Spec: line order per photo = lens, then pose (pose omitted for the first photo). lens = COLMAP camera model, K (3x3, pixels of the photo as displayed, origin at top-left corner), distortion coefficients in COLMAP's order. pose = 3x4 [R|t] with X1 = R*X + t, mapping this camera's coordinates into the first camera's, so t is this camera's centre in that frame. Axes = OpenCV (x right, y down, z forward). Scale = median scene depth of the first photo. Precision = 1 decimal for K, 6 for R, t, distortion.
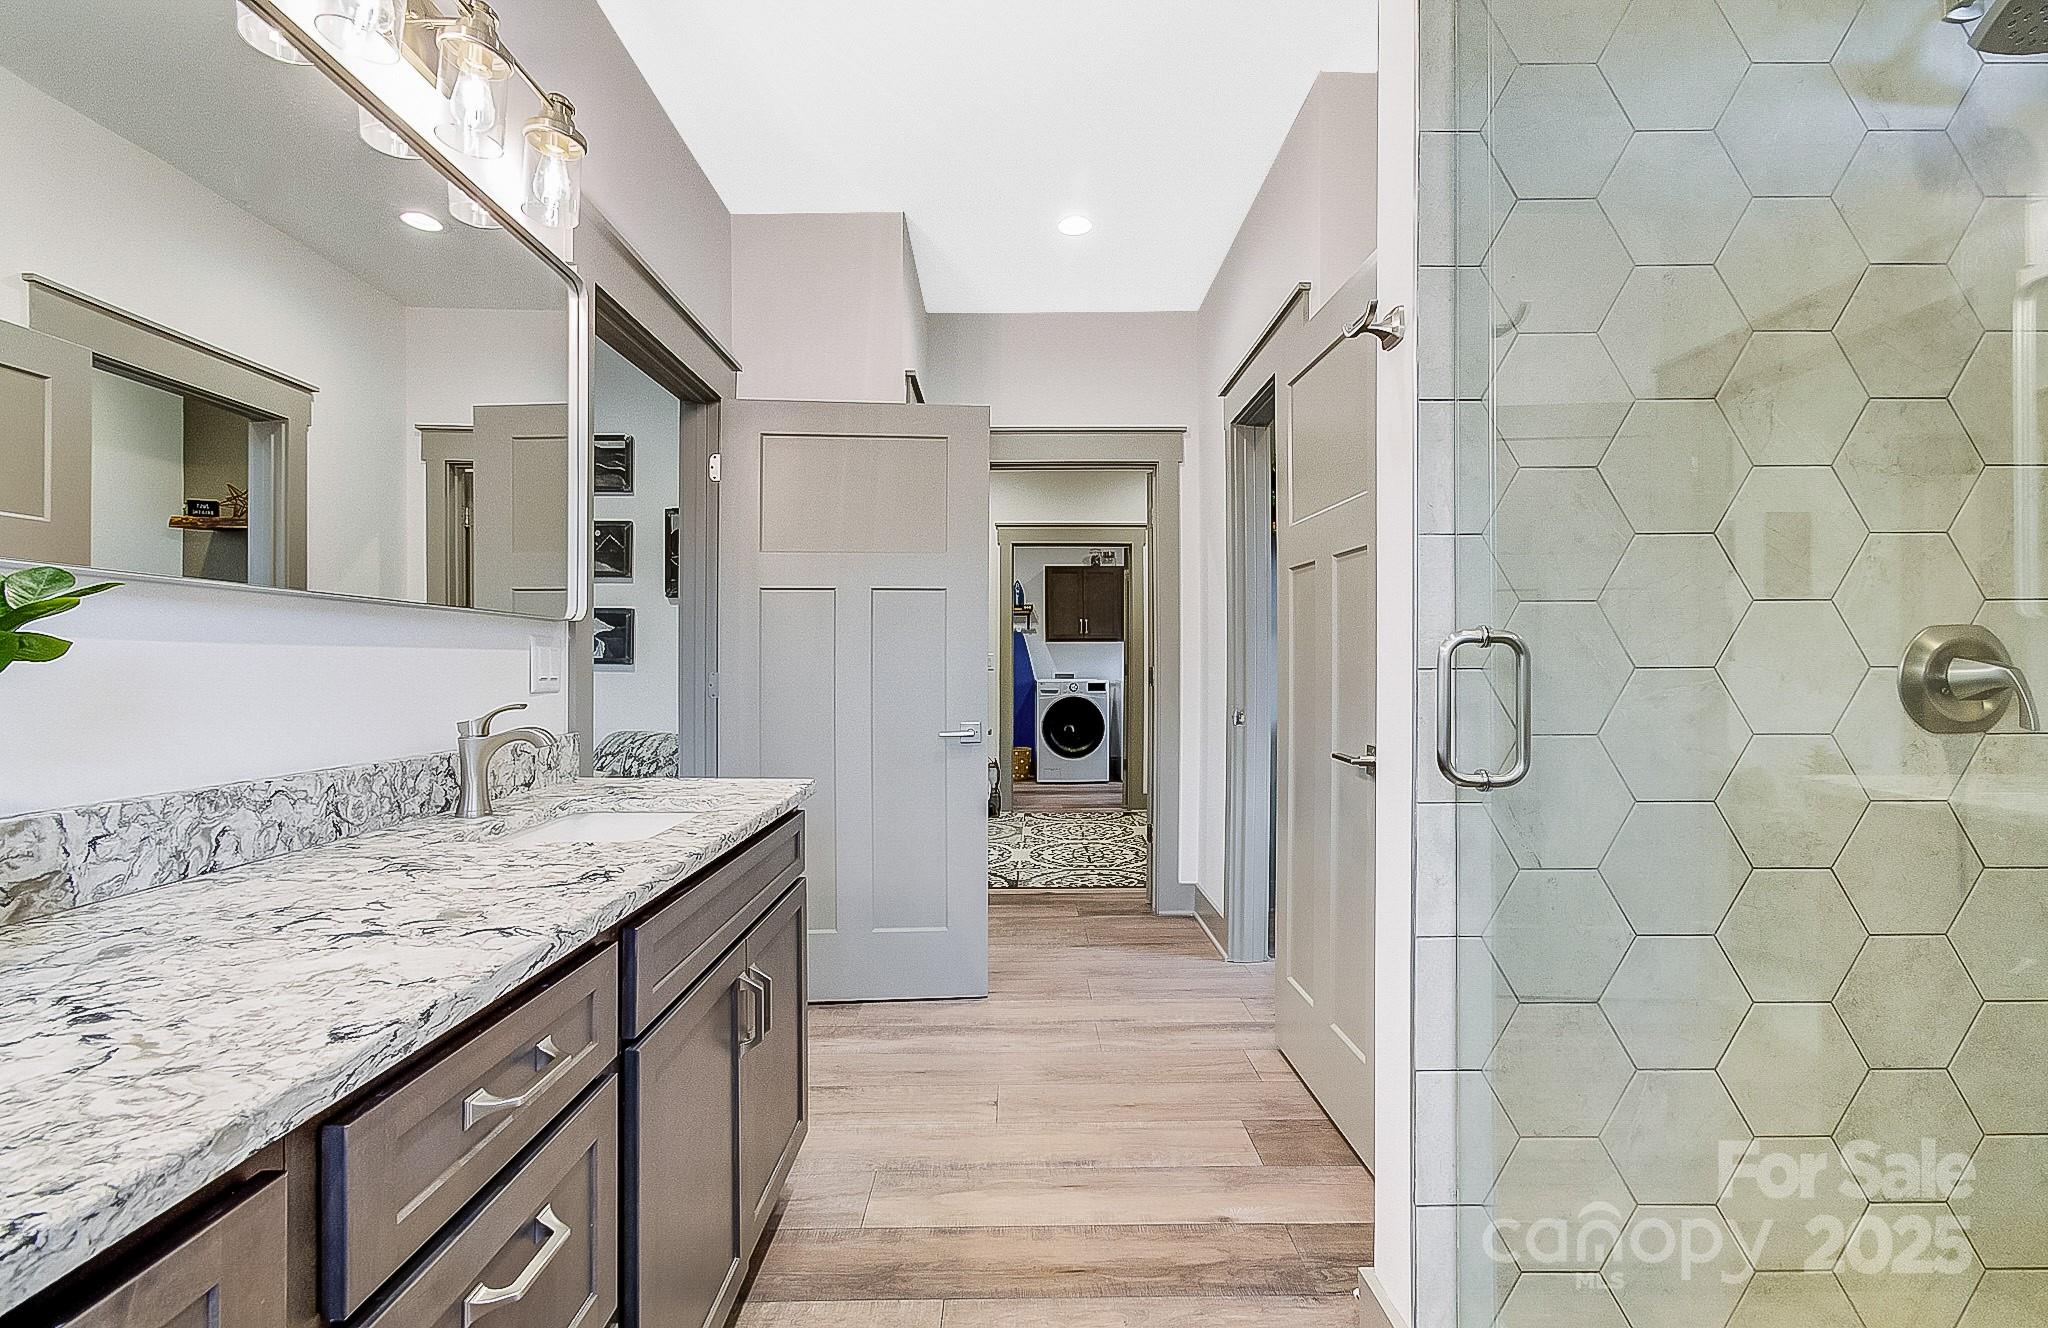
lens RADIAL K [[876.4, 0, 1014.7], [0, 876.4, 659.9], [0, 0, 1]] dist [0.002275, 0.000346]
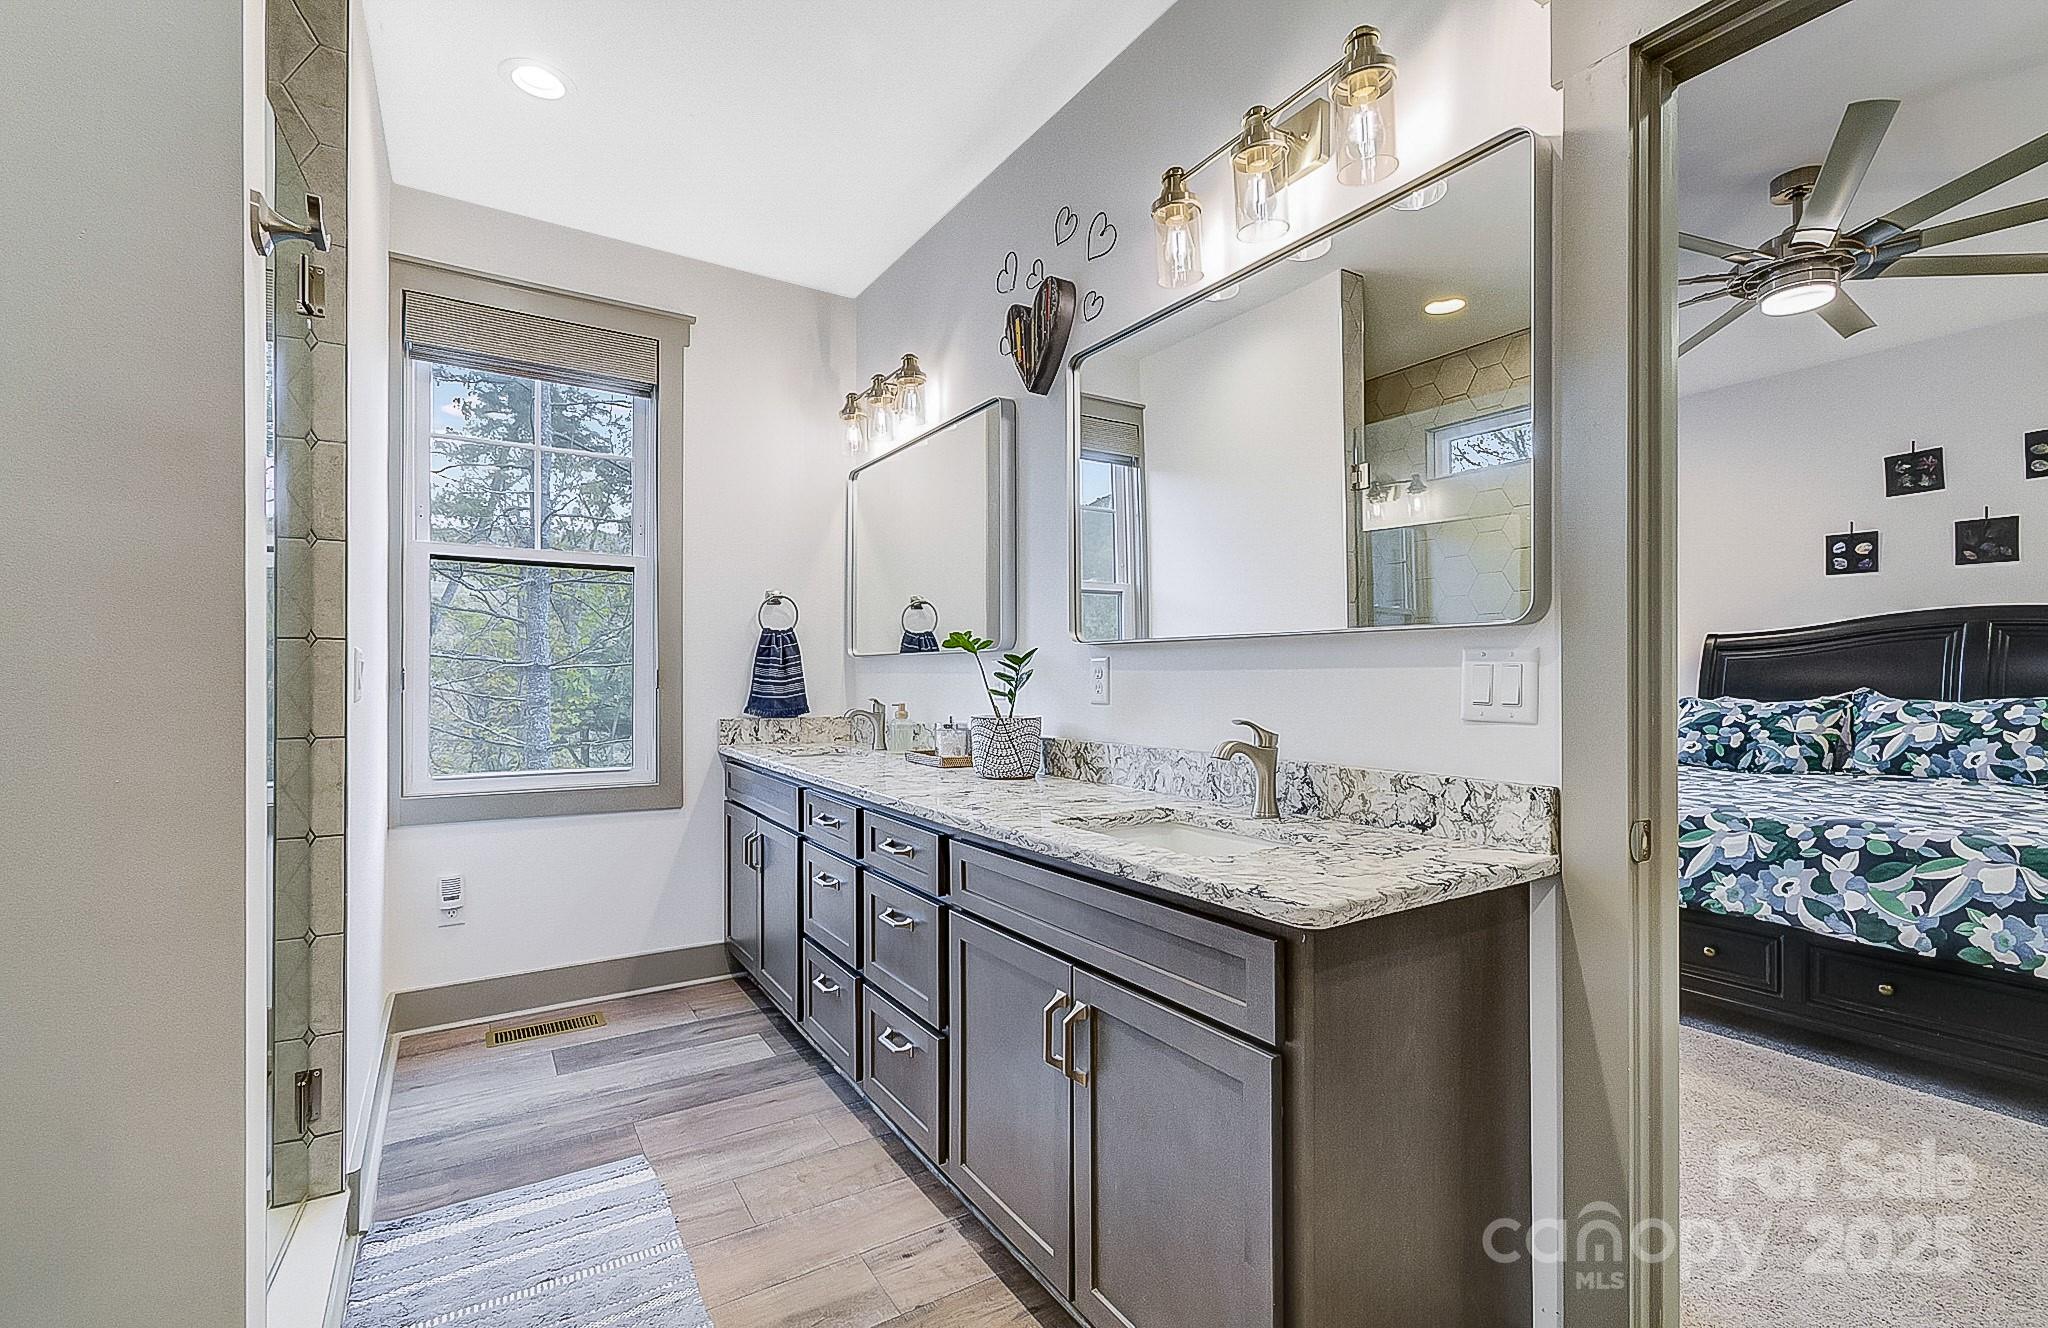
lens RADIAL K [[879.3, 0, 1024.4], [0, 879.3, 674.8], [0, 0, 1]] dist [0.023783, -0.009082]
pose [[-0.838558, -0.002879, -0.544805, 0.319812], [0.003681, 0.999933, -0.010949, 0.003971], [0.544800, -0.011186, -0.838491, 2.049088]]
